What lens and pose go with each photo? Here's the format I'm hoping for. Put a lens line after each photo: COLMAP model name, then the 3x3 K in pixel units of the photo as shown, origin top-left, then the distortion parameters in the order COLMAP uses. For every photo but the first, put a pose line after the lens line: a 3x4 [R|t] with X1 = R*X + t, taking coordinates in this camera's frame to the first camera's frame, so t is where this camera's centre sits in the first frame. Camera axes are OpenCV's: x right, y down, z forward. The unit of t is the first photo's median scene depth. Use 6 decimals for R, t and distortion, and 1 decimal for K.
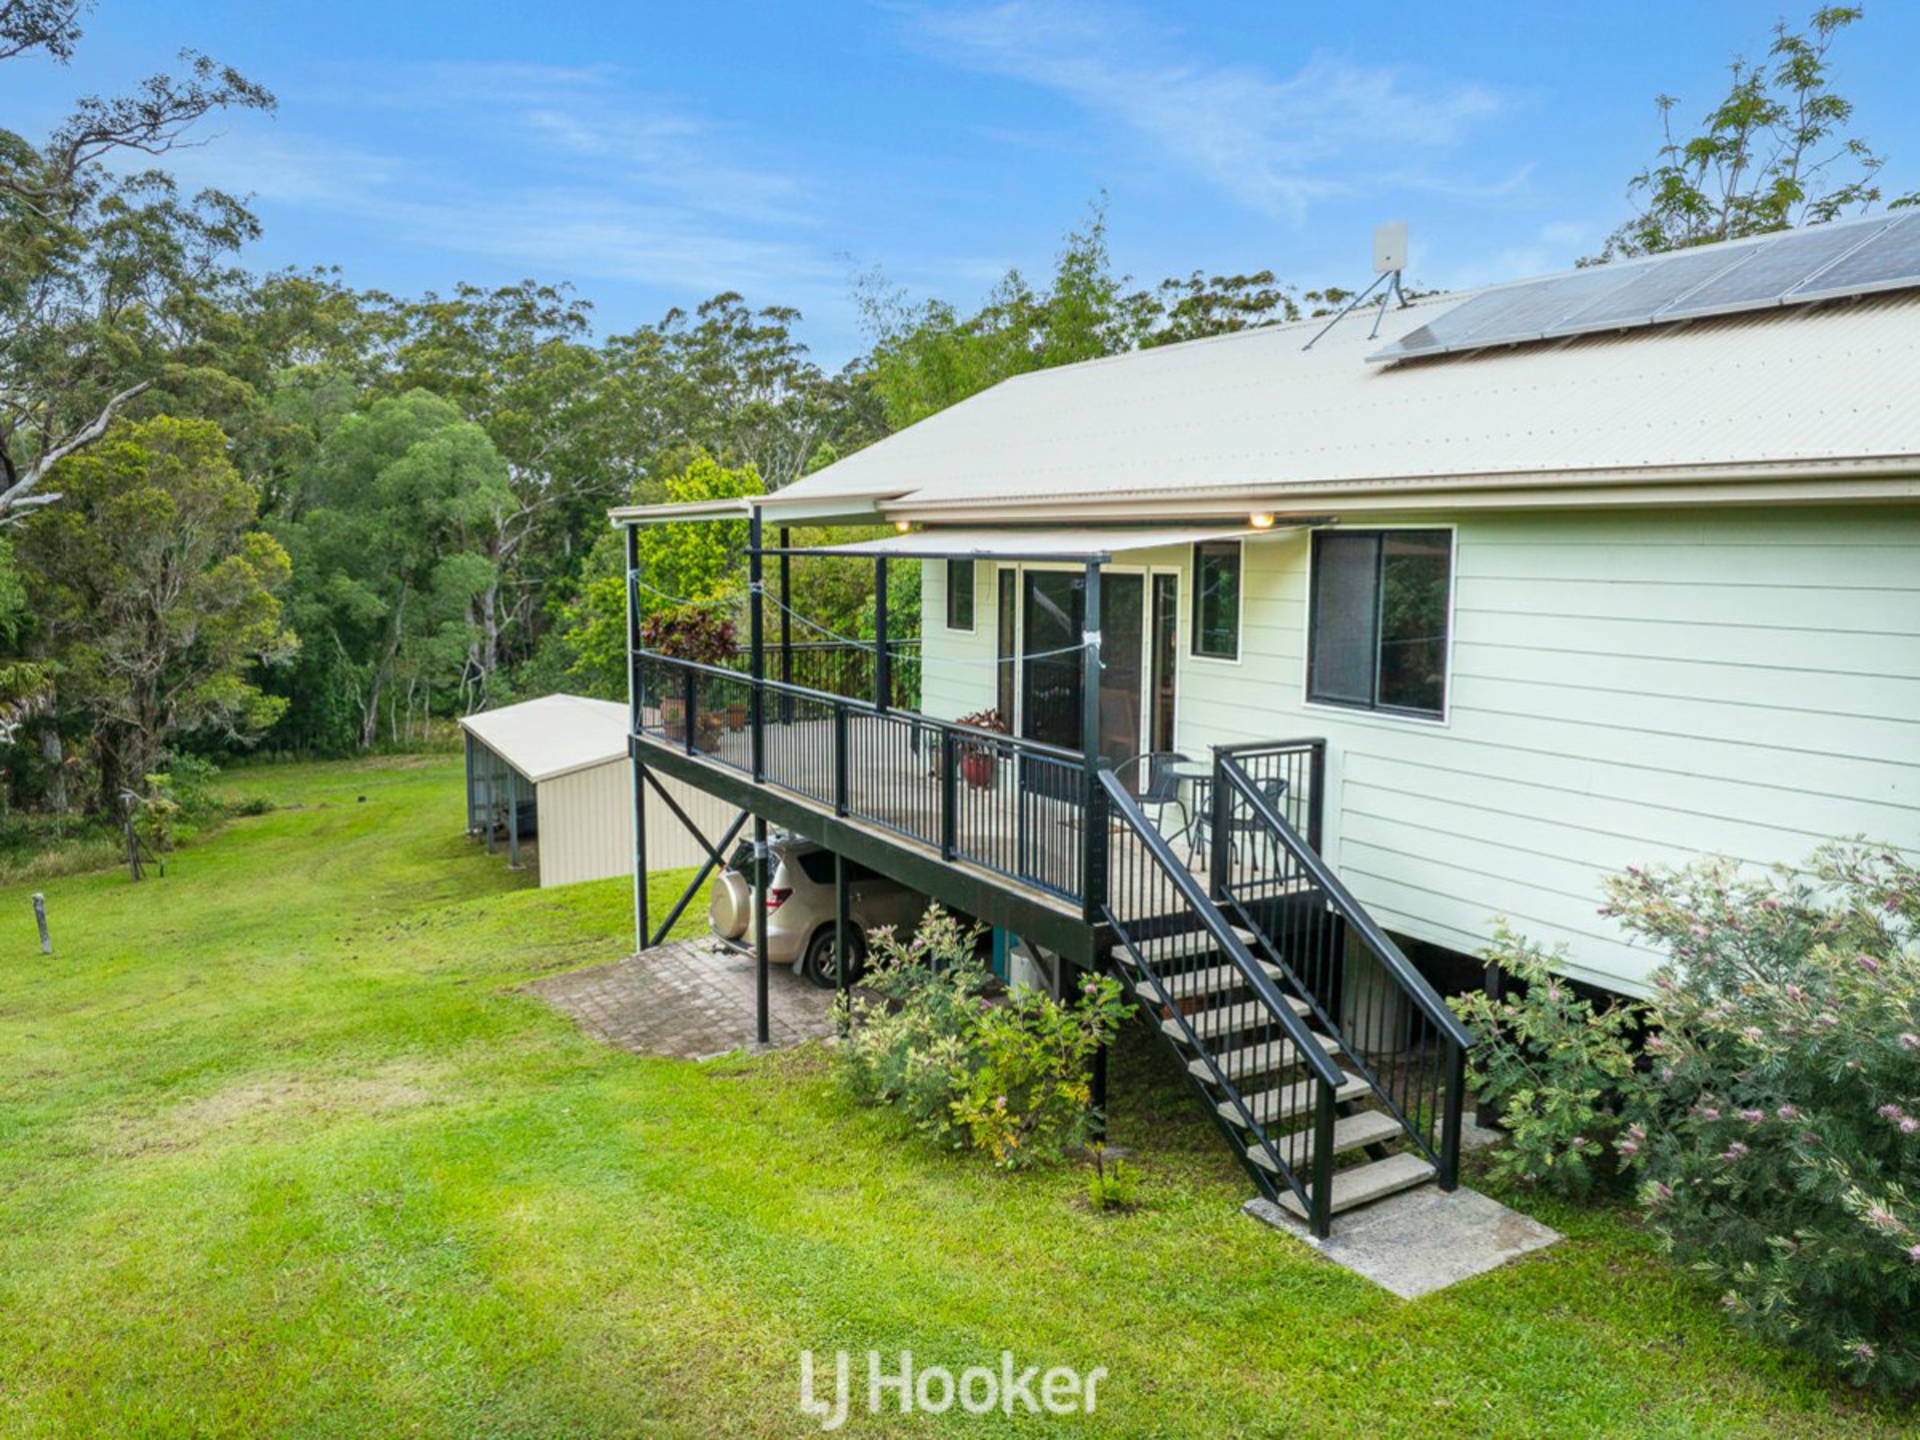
lens RADIAL K [[1348.2, 0, 960.0], [0, 1348.2, 720.0], [0, 0, 1]] dist [-0.036529, -0.005525]
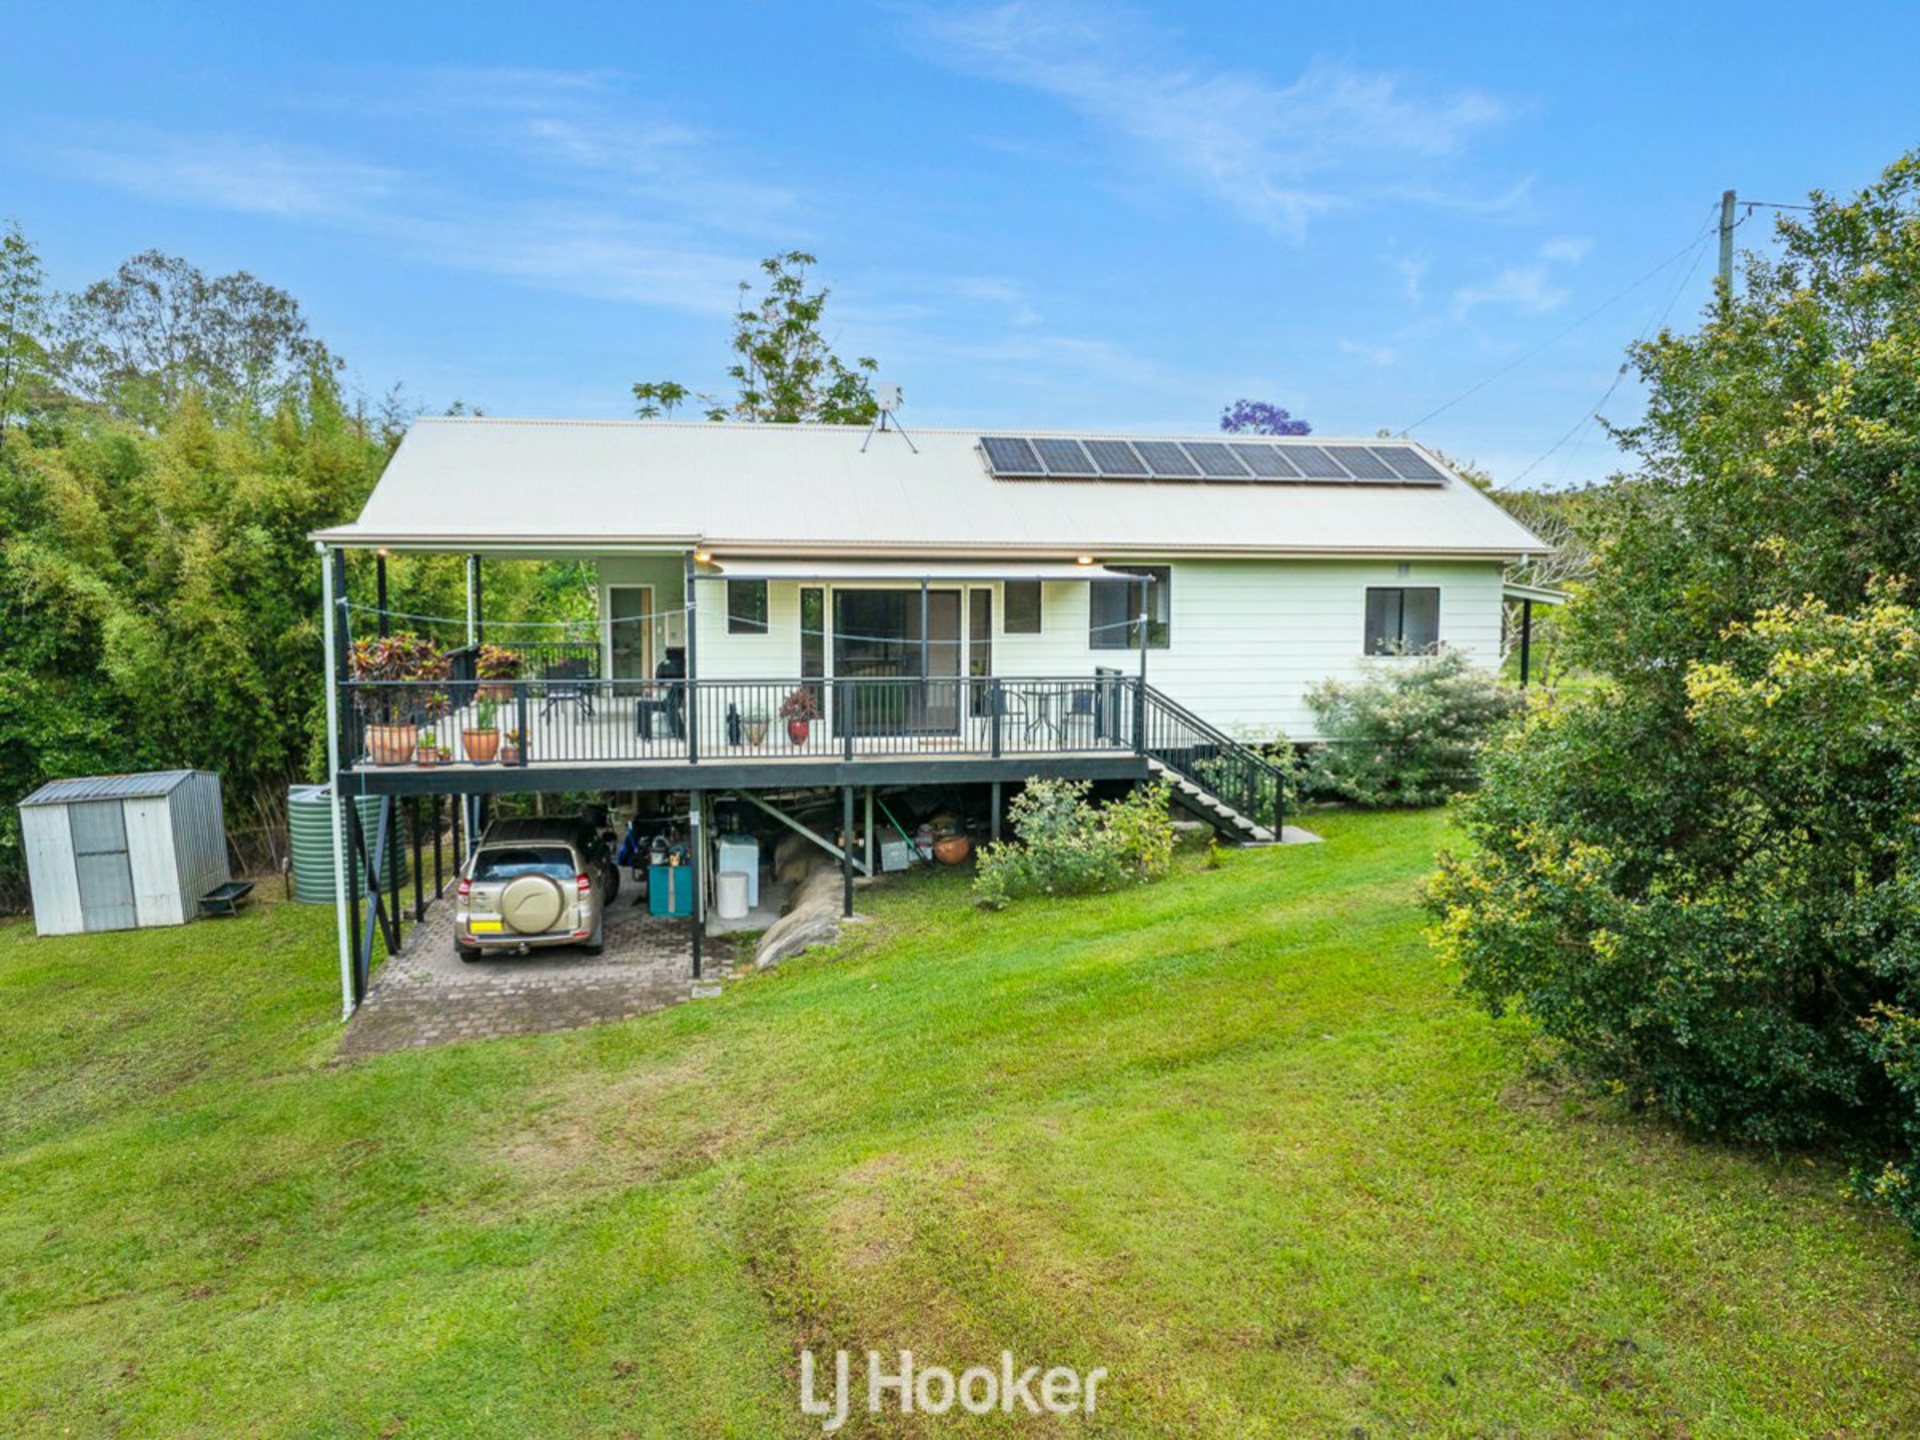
lens RADIAL K [[1348.2, 0, 960.0], [0, 1348.2, 720.0], [0, 0, 1]] dist [-0.036529, -0.005525]
pose [[0.349877, -0.101857, 0.931242, -0.373730], [0.116097, 0.991123, 0.064788, -0.013766], [-0.929574, 0.085446, 0.358596, 0.101007]]
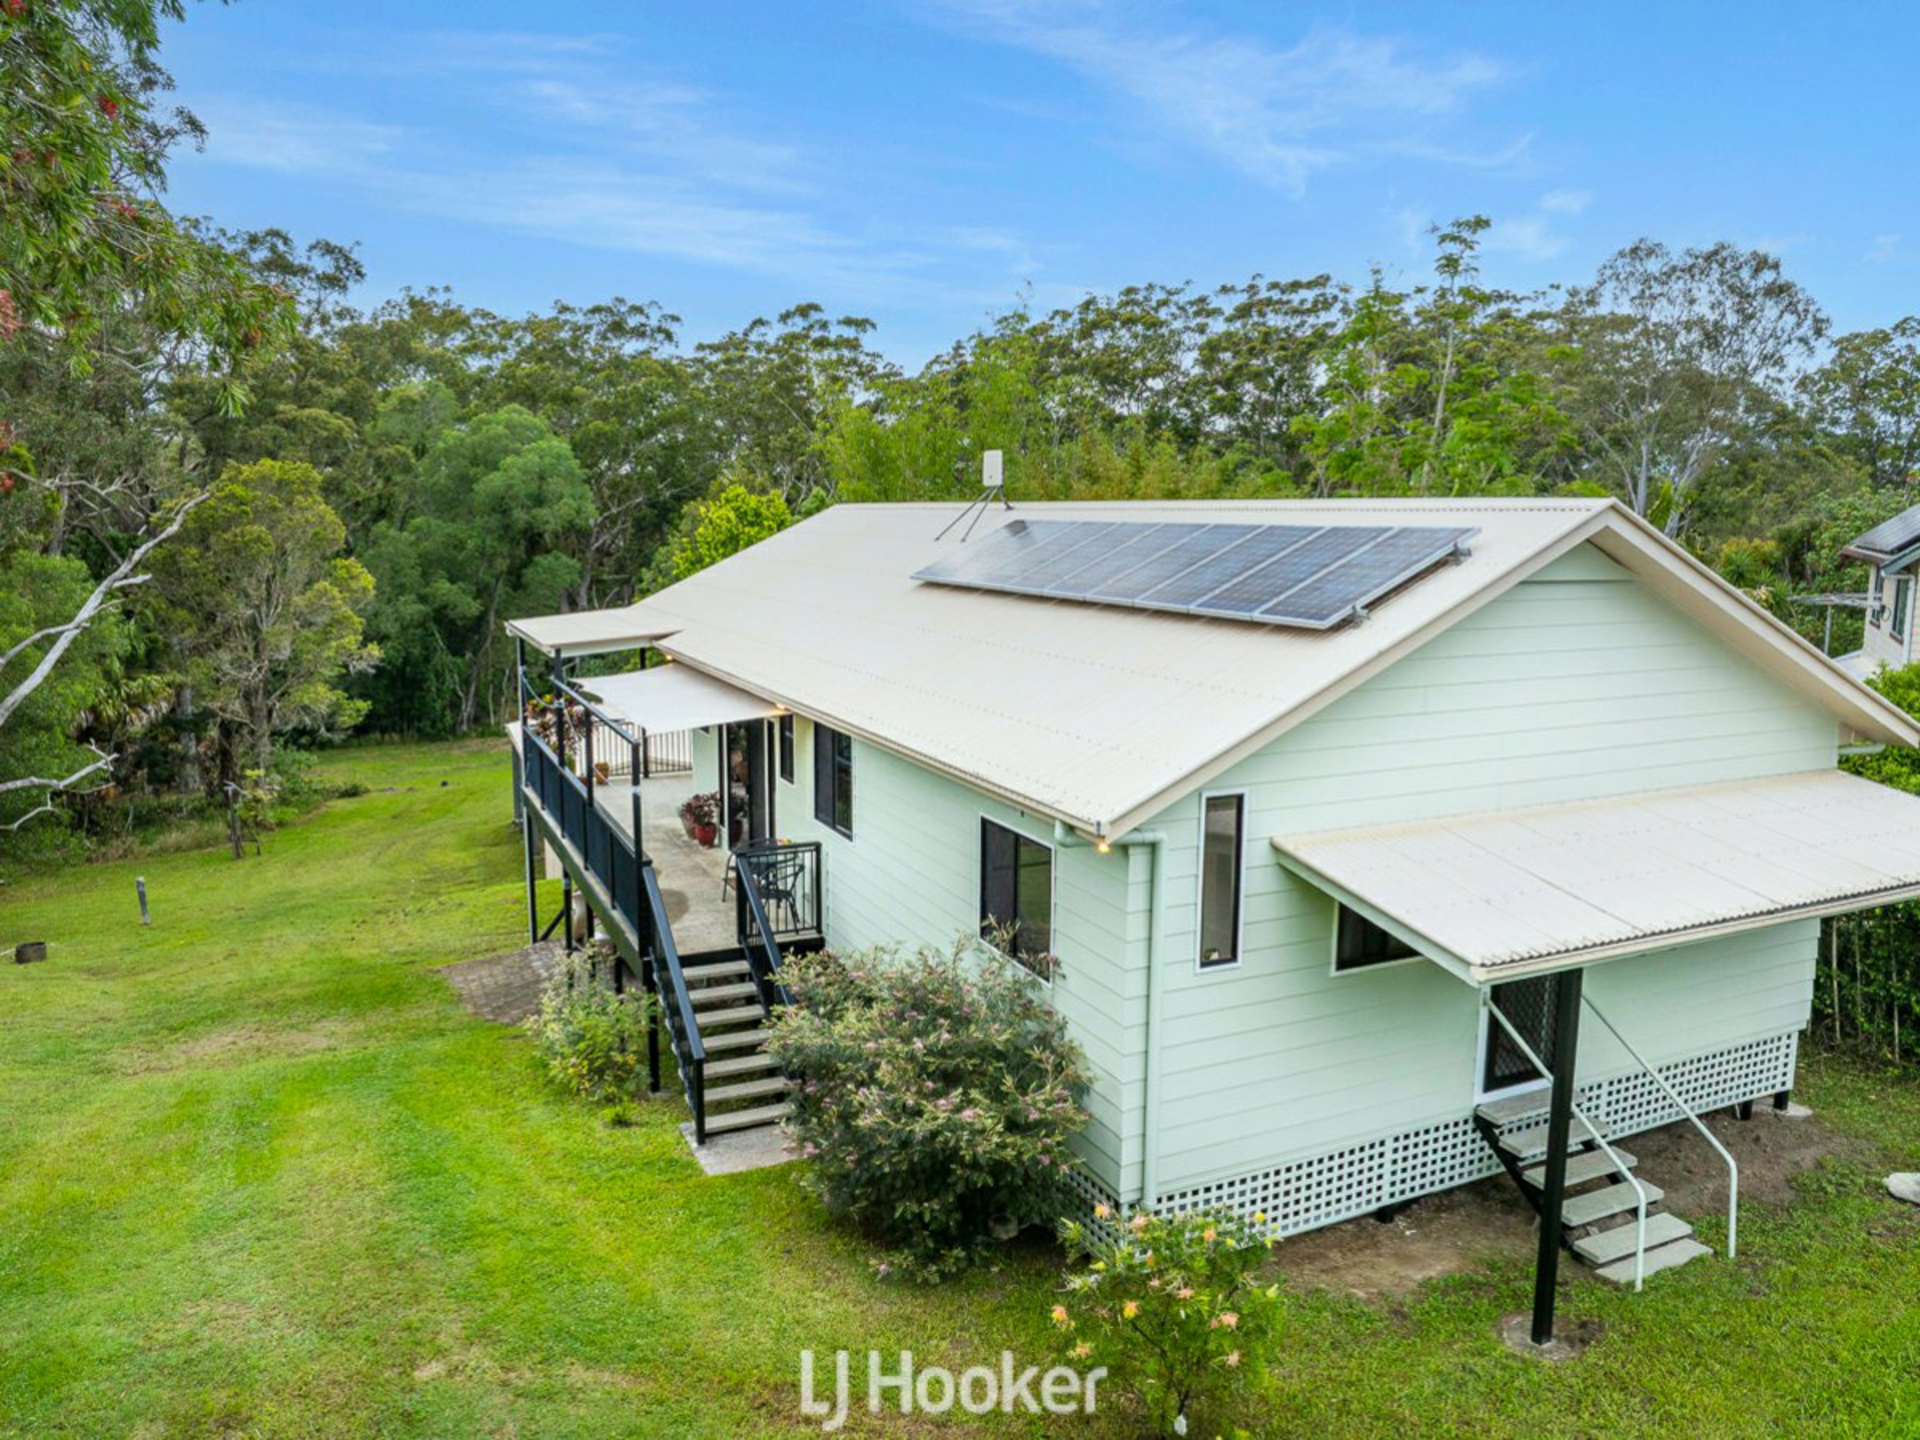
lens RADIAL K [[1348.2, 0, 960.0], [0, 1348.2, 720.0], [0, 0, 1]] dist [-0.036529, -0.005525]
pose [[0.995319, 0.015772, -0.095346, 0.123581], [-0.013501, 0.999611, 0.024419, -0.036367], [0.095694, -0.023018, 0.995145, -0.117491]]
